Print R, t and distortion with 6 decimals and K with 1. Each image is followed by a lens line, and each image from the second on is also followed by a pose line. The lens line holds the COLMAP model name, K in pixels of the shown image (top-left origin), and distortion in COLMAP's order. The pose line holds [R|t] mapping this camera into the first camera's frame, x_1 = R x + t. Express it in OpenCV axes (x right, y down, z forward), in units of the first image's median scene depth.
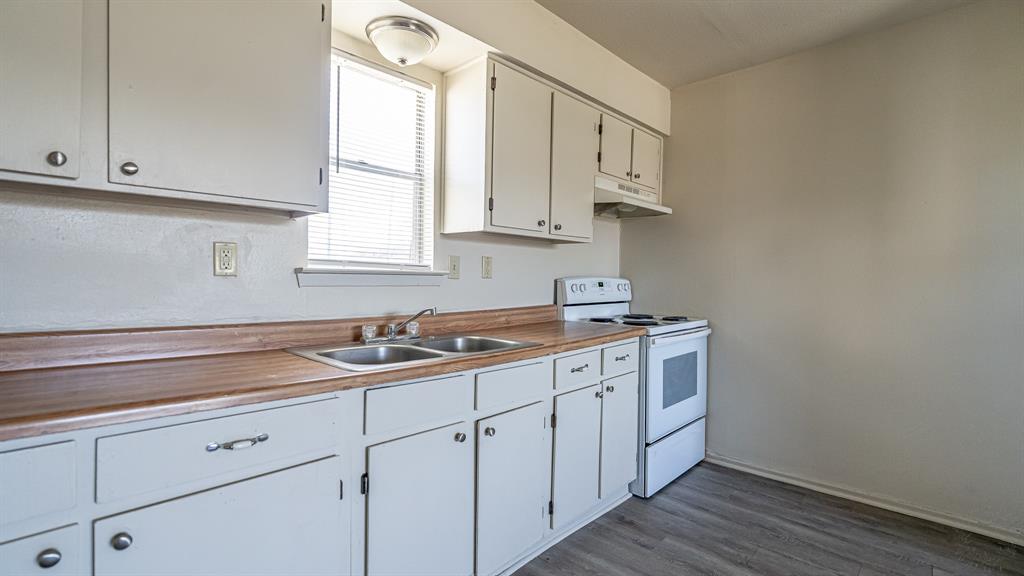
lens RADIAL K [[458.5, 0, 513.8], [0, 458.5, 286.4], [0, 0, 1]] dist [-0.010166, 0.002837]
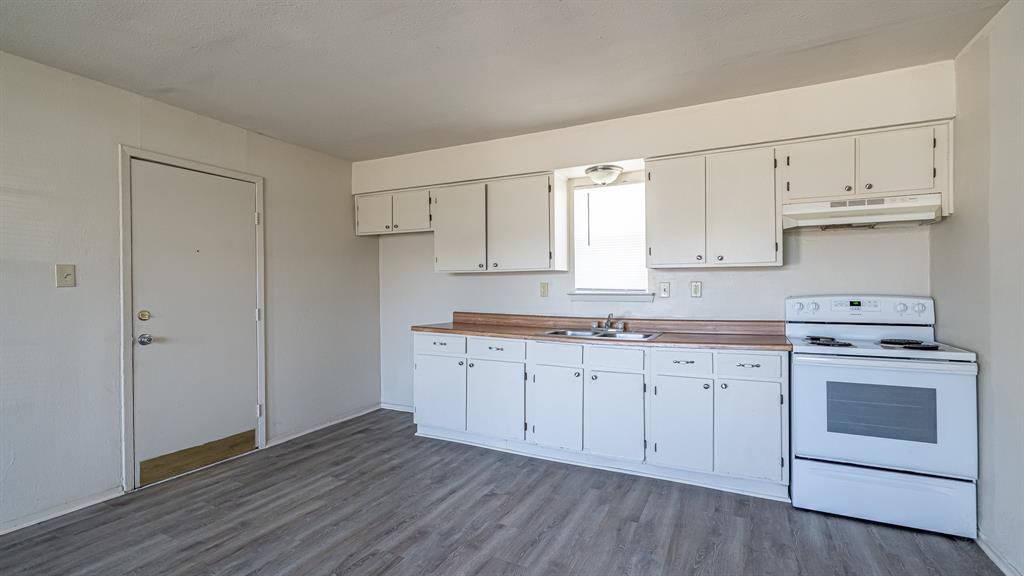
lens RADIAL K [[458.5, 0, 511.0], [0, 458.5, 287.2], [0, 0, 1]] dist [-0.010166, 0.002837]
pose [[0.288220, -0.012046, -0.957488, 1.123163], [-0.007782, 0.999858, -0.014921, -0.023143], [0.957533, 0.011751, 0.288085, 0.063747]]
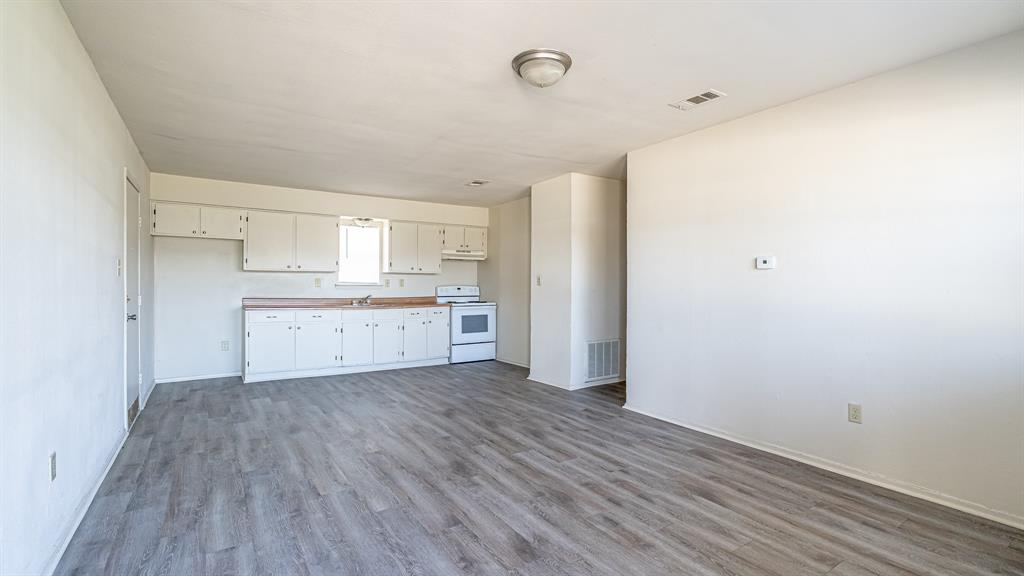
lens RADIAL K [[458.5, 0, 512.8], [0, 458.5, 287.1], [0, 0, 1]] dist [-0.010166, 0.002837]
pose [[0.973273, -0.006402, -0.229561, 1.323877], [0.003460, 0.999907, -0.013217, 0.026726], [0.229624, 0.012069, 0.973205, -1.709593]]
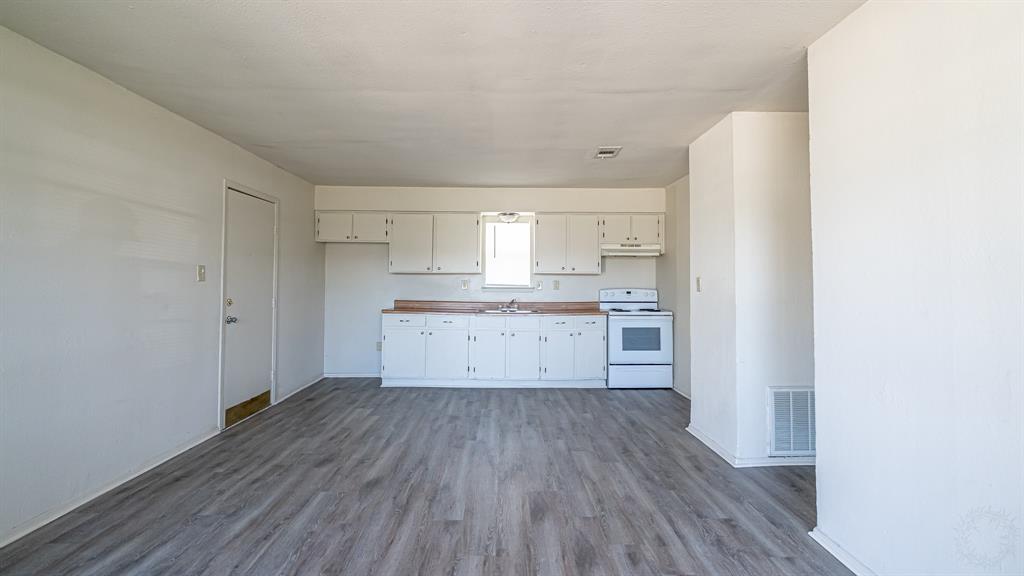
lens RADIAL K [[458.5, 0, 513.9], [0, 458.5, 266.3], [0, 0, 1]] dist [-0.010166, 0.002837]
pose [[0.701521, -0.030860, -0.711980, 1.587037], [-0.008916, 0.998604, -0.052068, -0.011718], [0.712593, 0.042875, 0.700266, -0.936184]]
